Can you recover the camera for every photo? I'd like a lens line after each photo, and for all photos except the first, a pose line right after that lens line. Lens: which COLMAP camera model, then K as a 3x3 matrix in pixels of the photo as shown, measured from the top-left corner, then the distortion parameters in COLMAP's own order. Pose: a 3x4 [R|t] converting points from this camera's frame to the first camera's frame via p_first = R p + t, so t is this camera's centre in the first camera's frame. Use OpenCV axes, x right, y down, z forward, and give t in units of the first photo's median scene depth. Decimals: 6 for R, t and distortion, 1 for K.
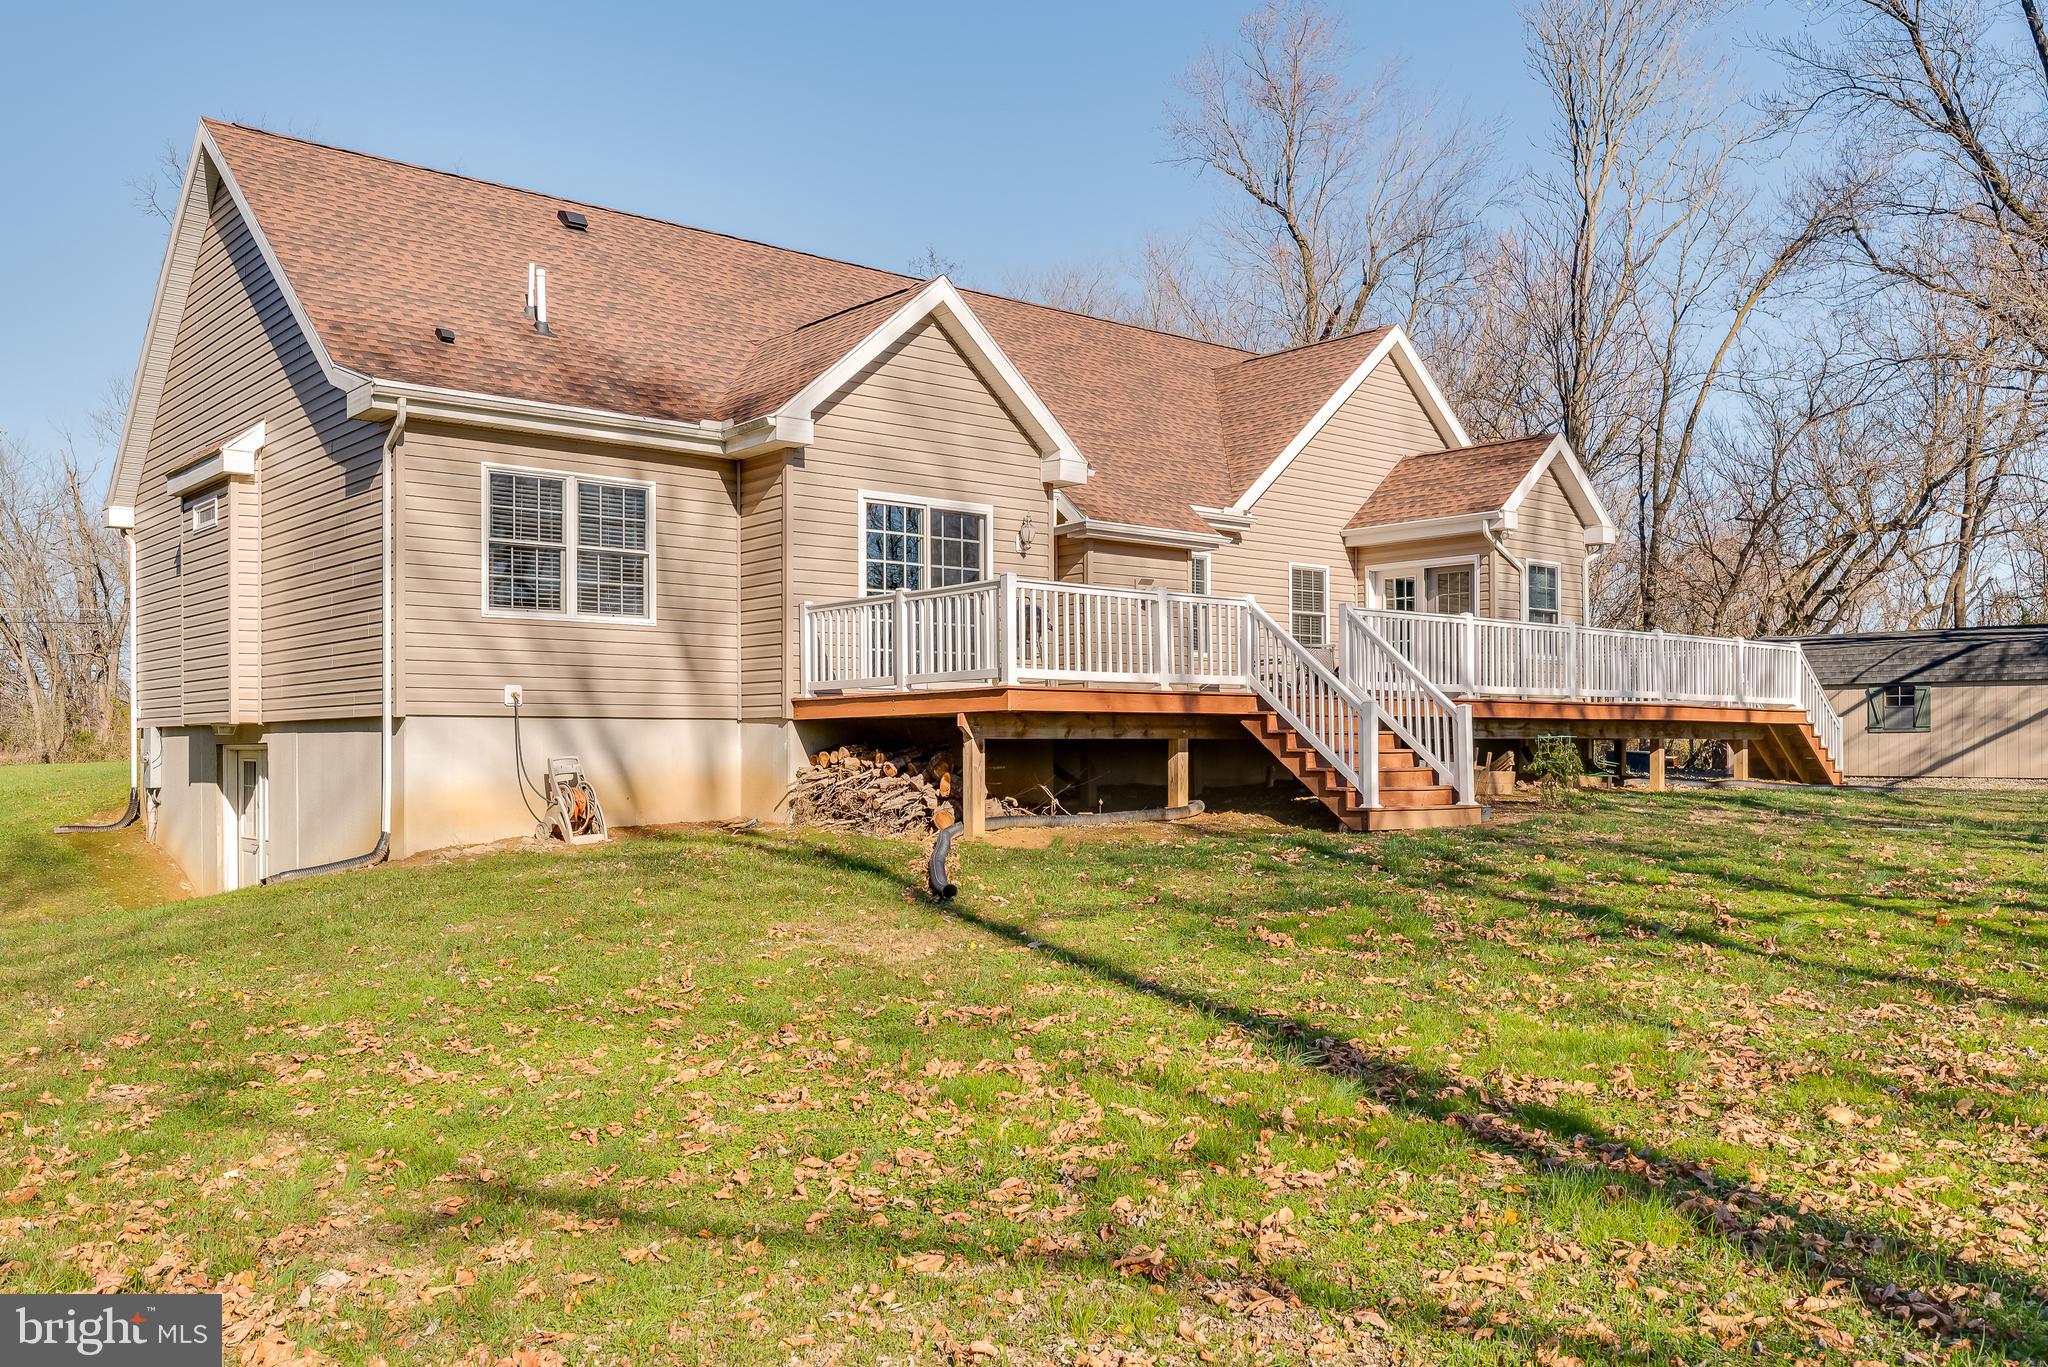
lens RADIAL K [[1686.5, 0, 1028.7], [0, 1686.5, 758.1], [0, 0, 1]] dist [-0.011073, -0.003792]
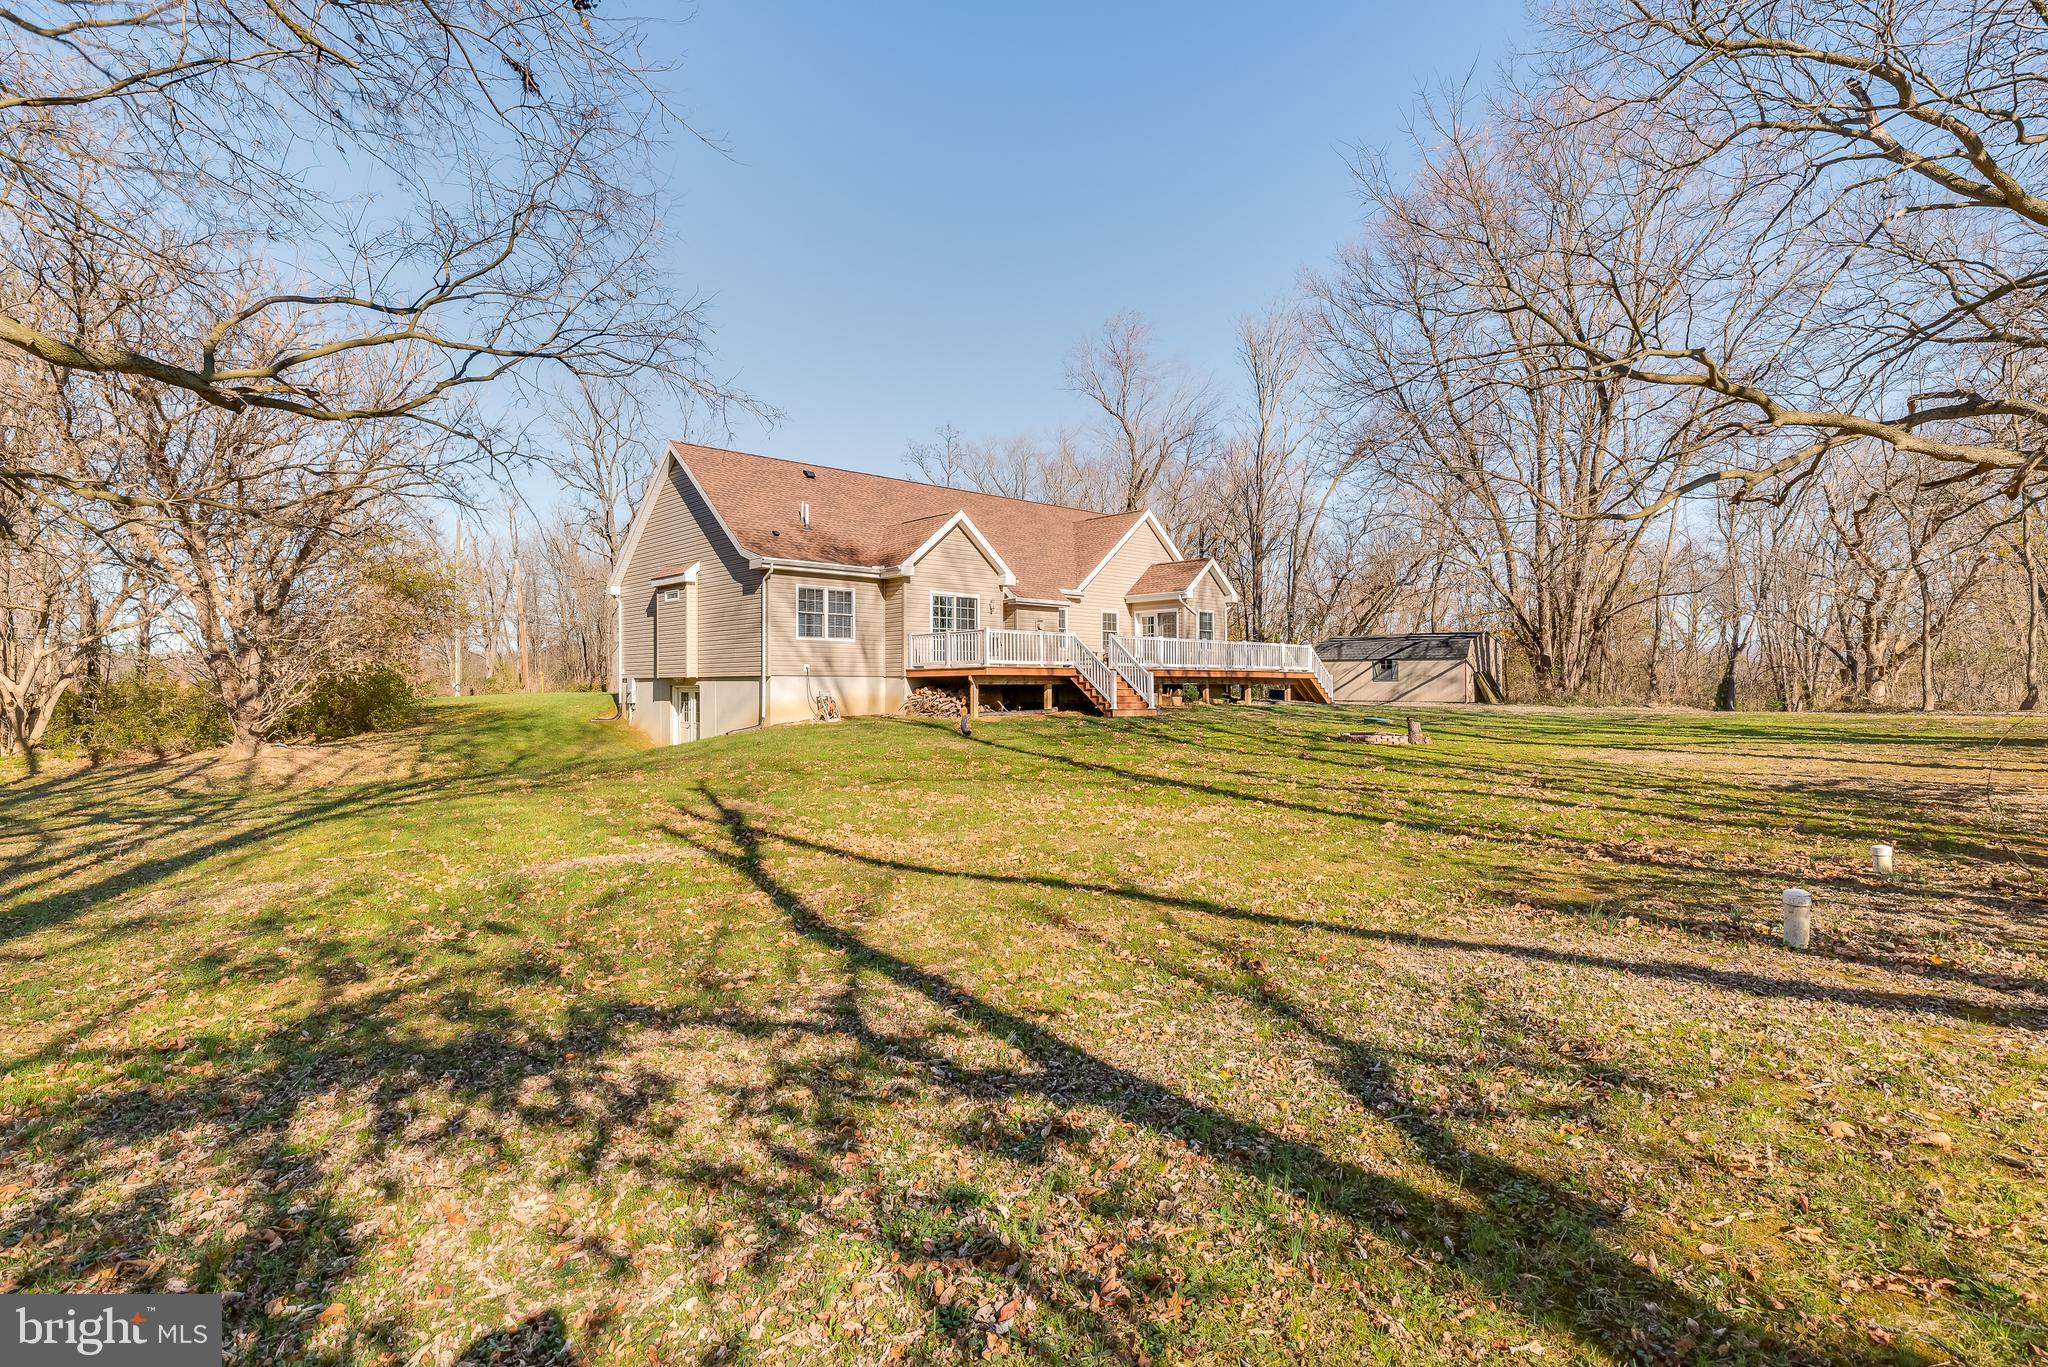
lens RADIAL K [[987.6, 0, 1024.0], [0, 987.6, 683.5], [0, 0, 1]] dist [-0.002043, -0.000177]
pose [[0.999506, 0.002250, 0.031351, -0.000439], [-0.001963, 0.999956, -0.009180, 0.001826], [-0.031370, 0.009114, 0.999466, -0.547863]]
